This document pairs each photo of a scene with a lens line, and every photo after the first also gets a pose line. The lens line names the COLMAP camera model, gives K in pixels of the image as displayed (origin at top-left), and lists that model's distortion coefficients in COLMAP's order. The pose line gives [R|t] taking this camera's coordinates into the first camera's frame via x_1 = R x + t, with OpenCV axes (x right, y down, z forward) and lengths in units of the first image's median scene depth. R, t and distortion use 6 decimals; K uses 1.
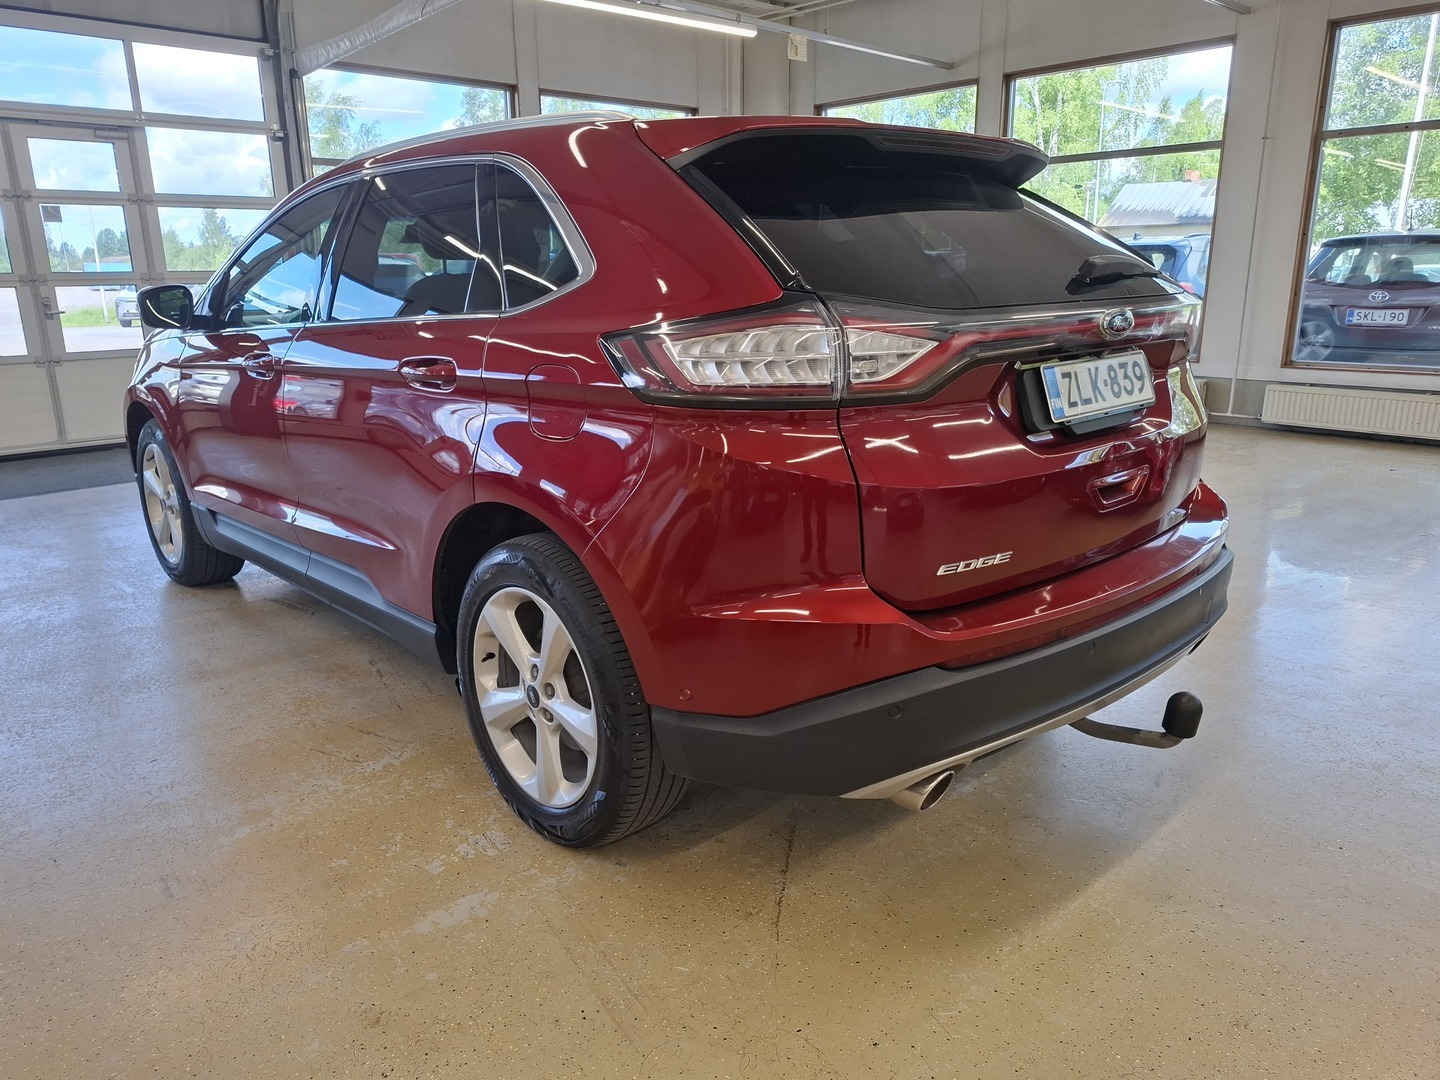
lens RADIAL K [[1021.5, 0, 707.2], [0, 1021.5, 567.3], [0, 0, 1]] dist [0.039541, -0.029112]
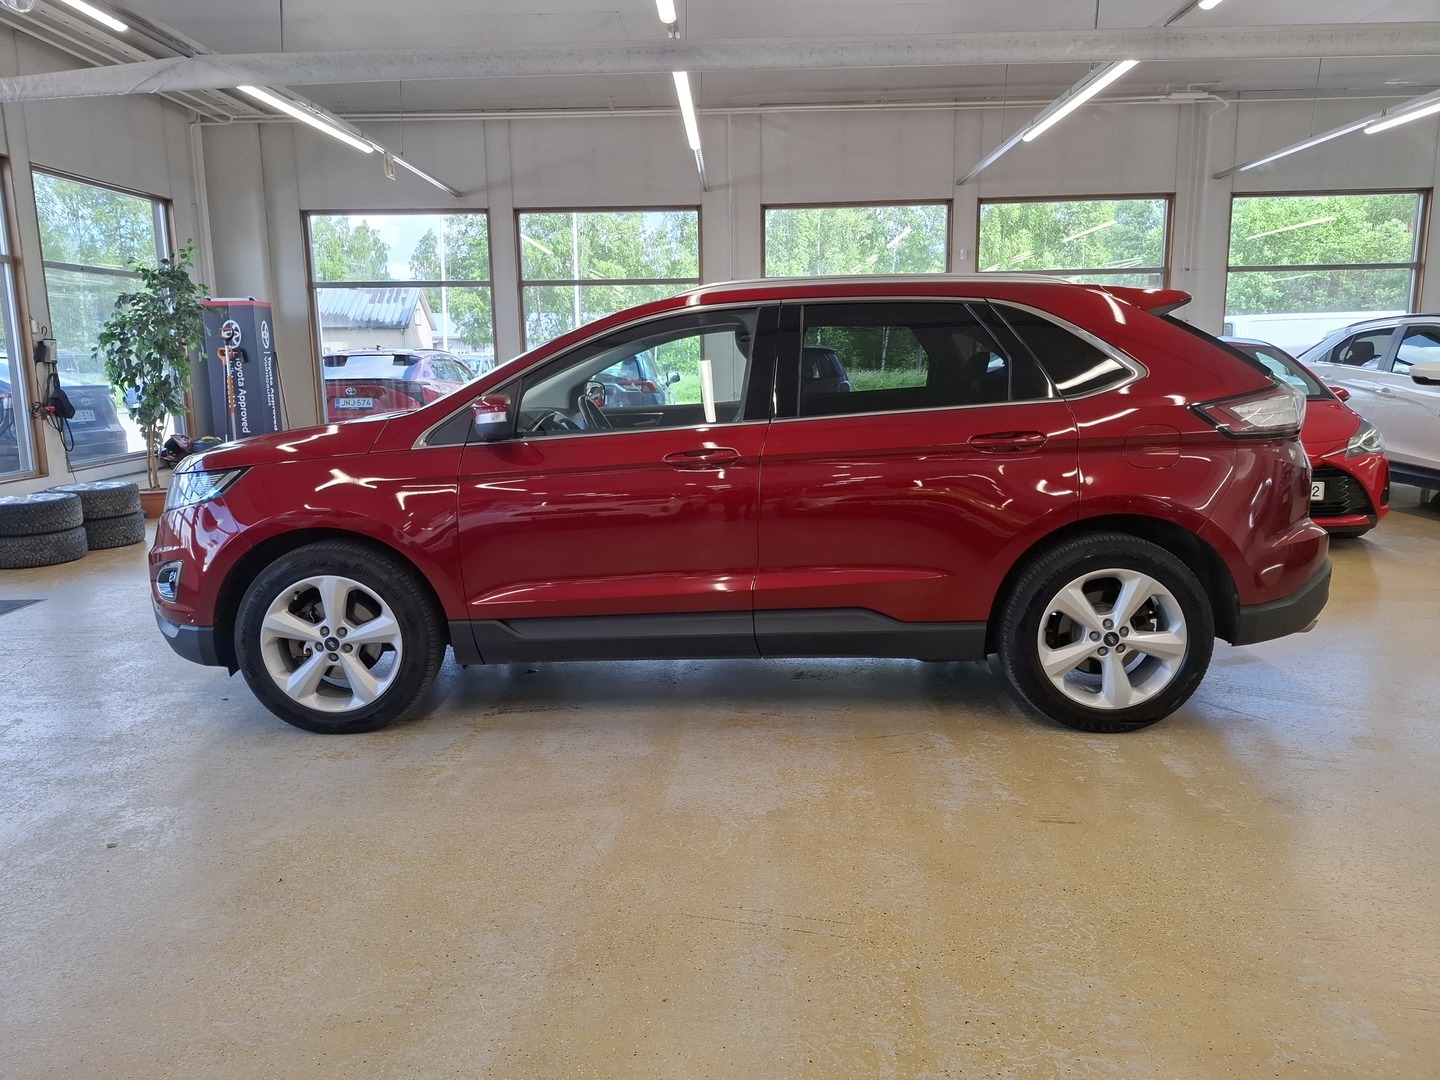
lens RADIAL K [[1021.5, 0, 715.7], [0, 1021.5, 547.2], [0, 0, 1]] dist [0.039541, -0.029112]
pose [[0.693950, -0.130796, 0.708044, -1.527769], [0.206819, 0.978132, -0.022013, -0.090899], [-0.689681, 0.161713, 0.705826, 0.264686]]
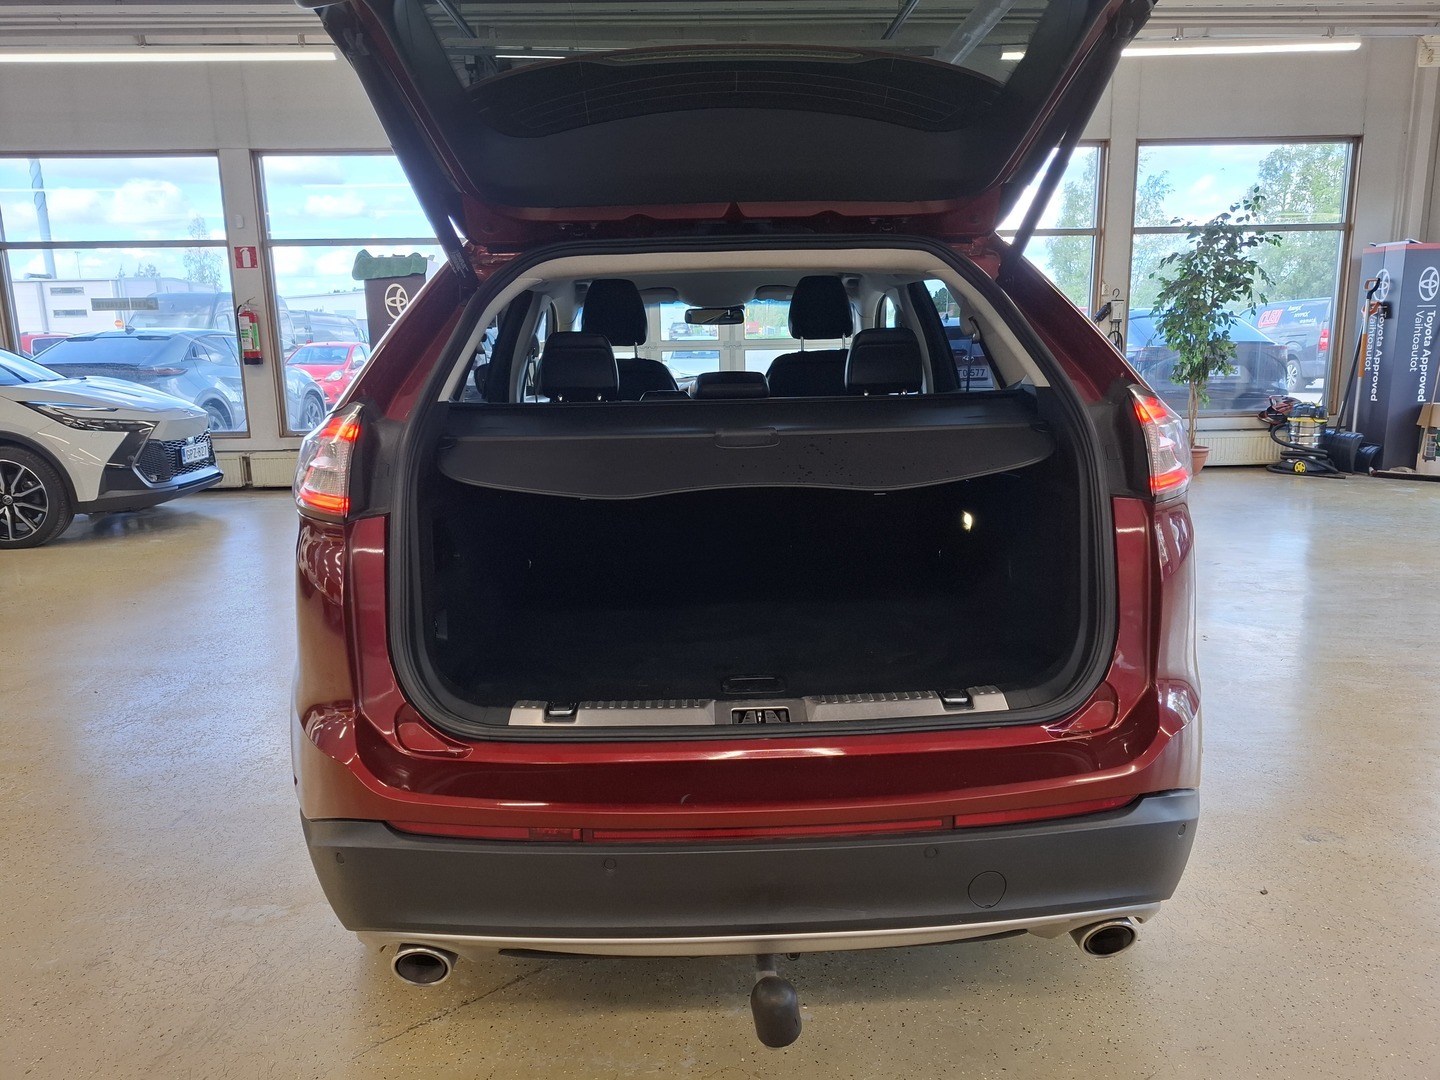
lens RADIAL K [[1021.5, 0, 722.9], [0, 1021.5, 537.7], [0, 0, 1]] dist [0.039541, -0.029112]
pose [[0.760259, 0.128746, -0.636734, 0.709943], [-0.174675, 0.984580, -0.009482, -0.136656], [0.625695, 0.118430, 0.771025, 0.336599]]
